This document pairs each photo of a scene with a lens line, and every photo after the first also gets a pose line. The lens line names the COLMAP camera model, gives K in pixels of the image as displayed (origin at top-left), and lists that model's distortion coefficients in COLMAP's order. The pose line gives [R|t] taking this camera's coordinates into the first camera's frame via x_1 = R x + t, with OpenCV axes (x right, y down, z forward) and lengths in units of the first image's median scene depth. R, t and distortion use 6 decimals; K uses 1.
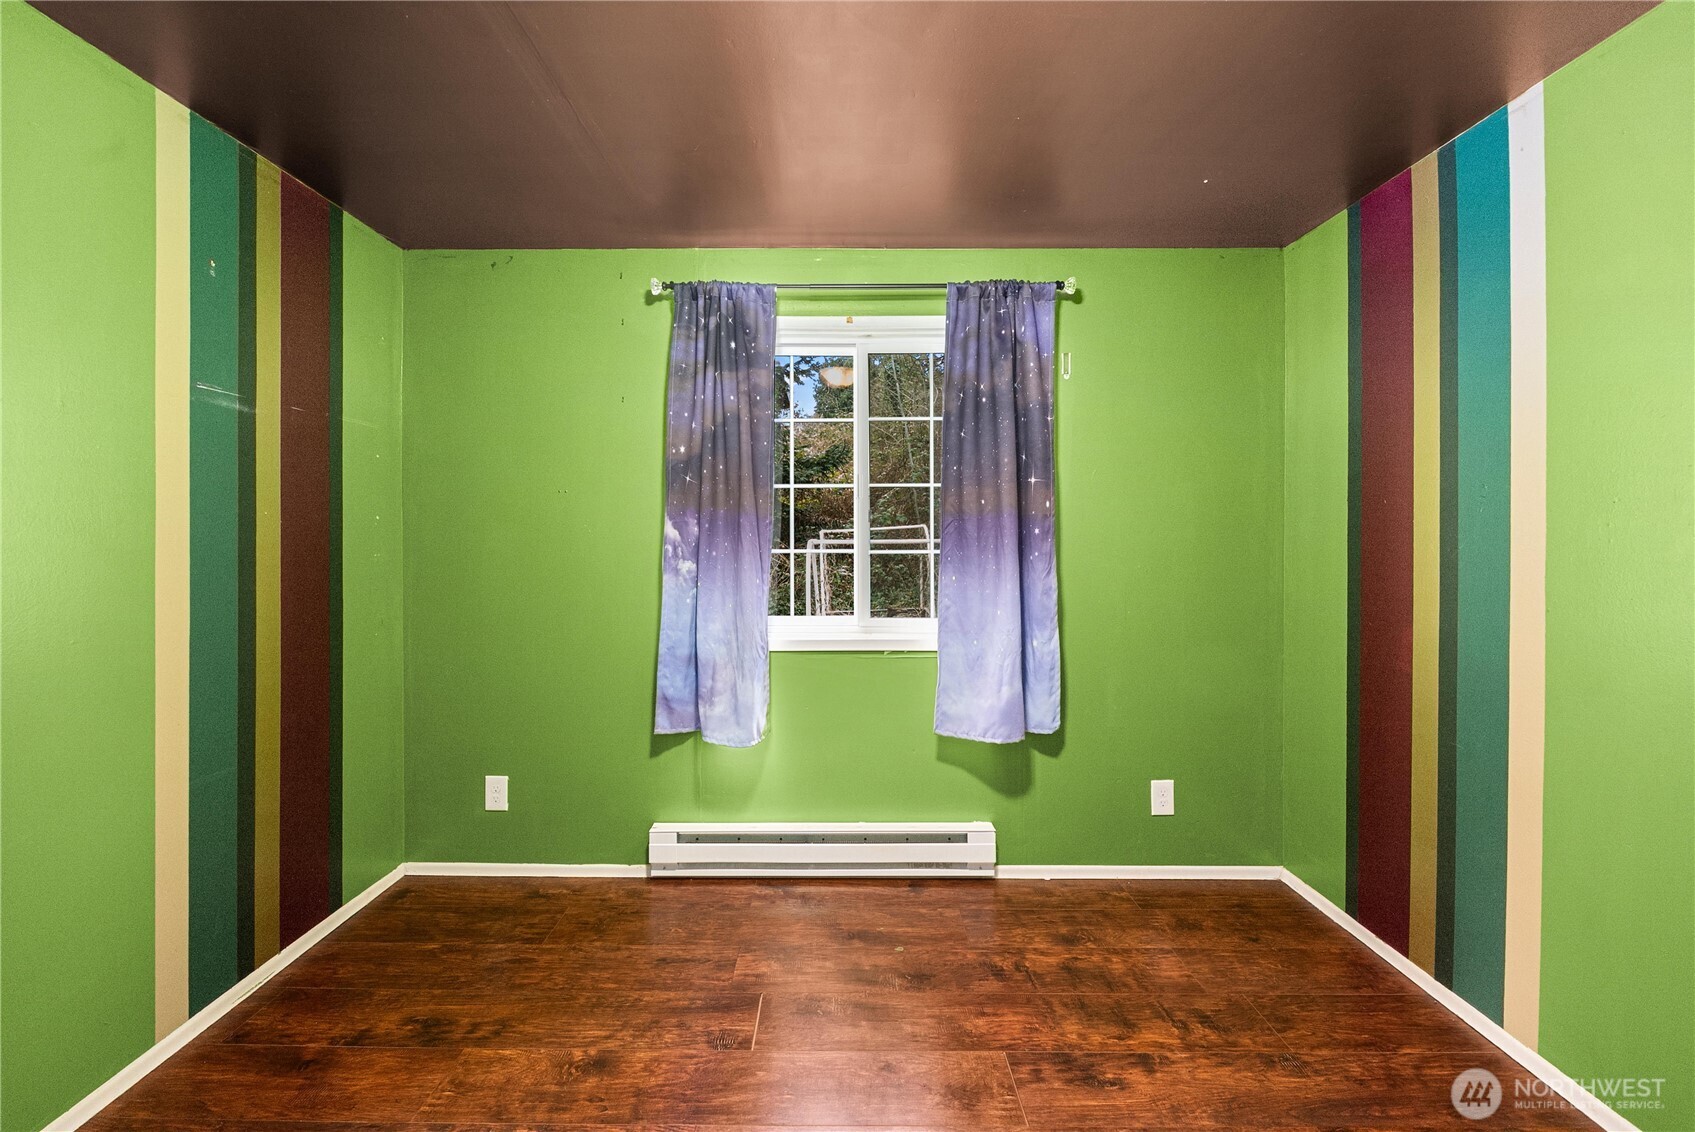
lens RADIAL K [[636.7, 0, 843.1], [0, 636.7, 547.8], [0, 0, 1]] dist [-0.000604, -0.002497]
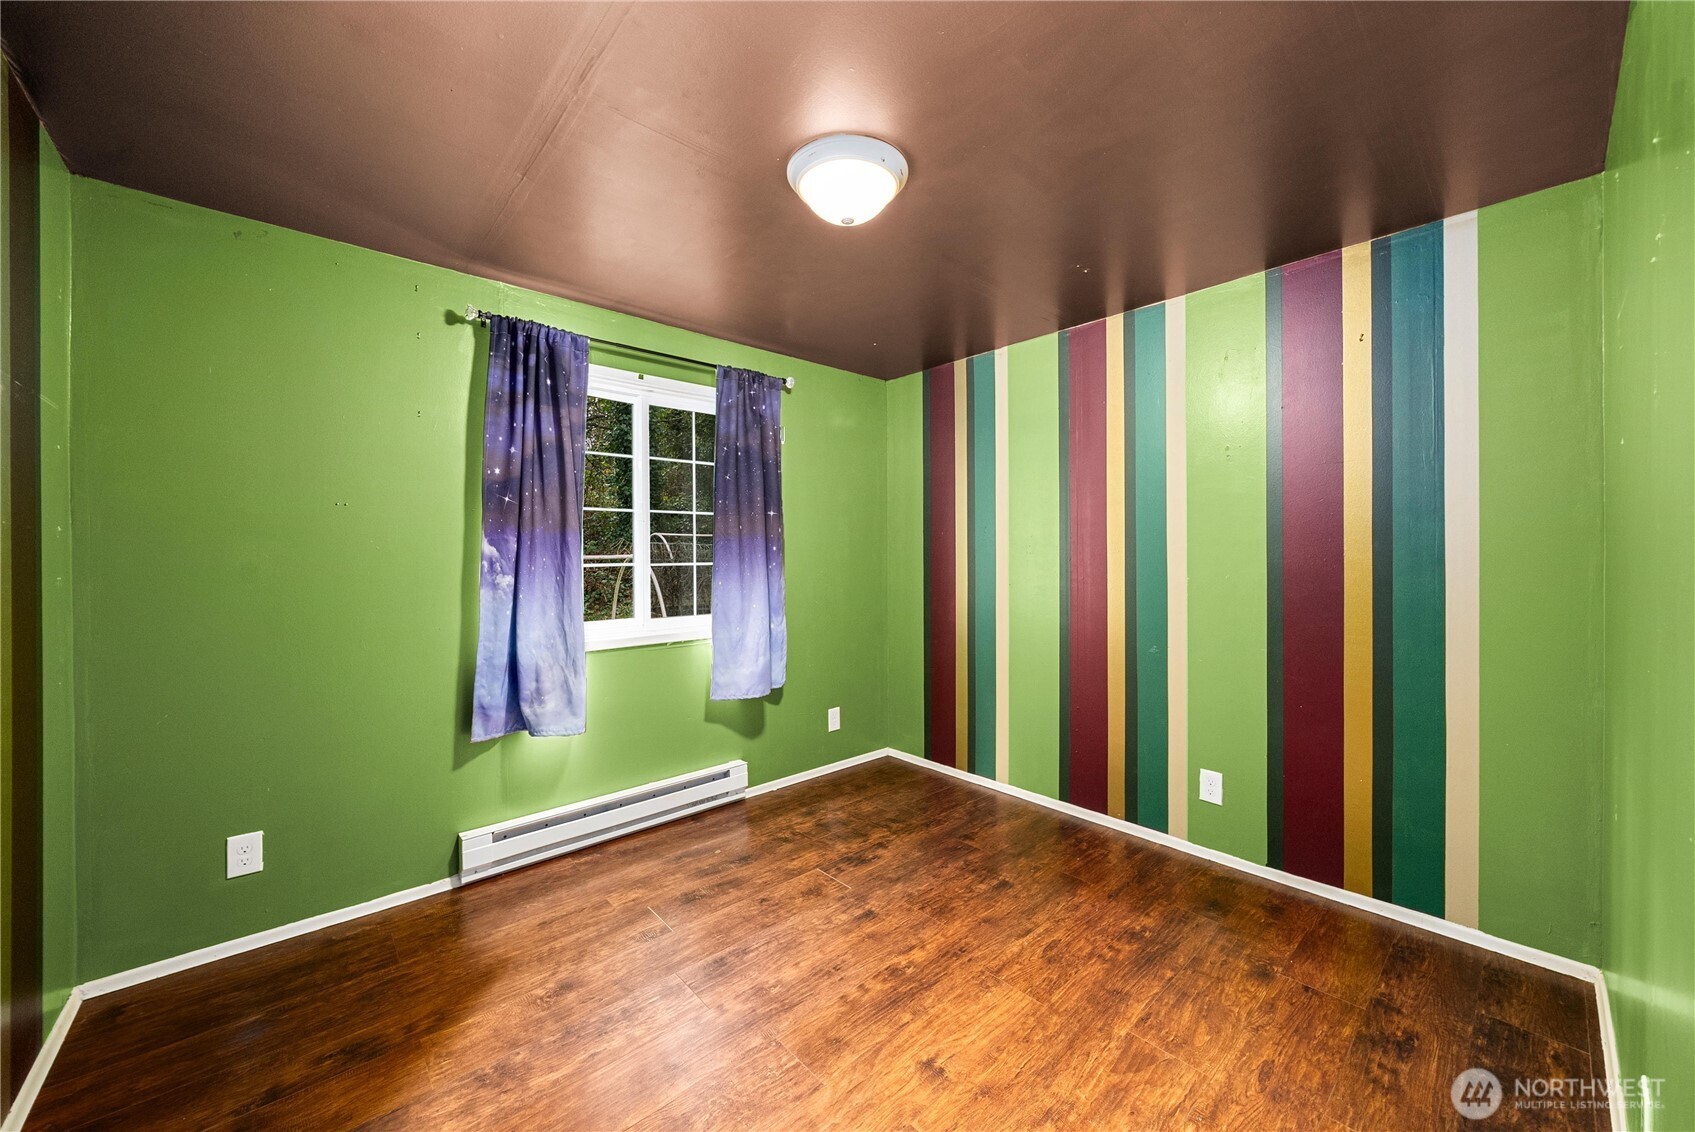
lens RADIAL K [[623.5, 0, 847.5], [0, 623.5, 566.0], [0, 0, 1]] dist [-0.000436, -0.000155]
pose [[0.743850, -0.016456, 0.668144, -0.520070], [0.011728, 0.999864, 0.011569, -0.000911], [-0.668243, -0.000769, 0.743942, -0.169083]]
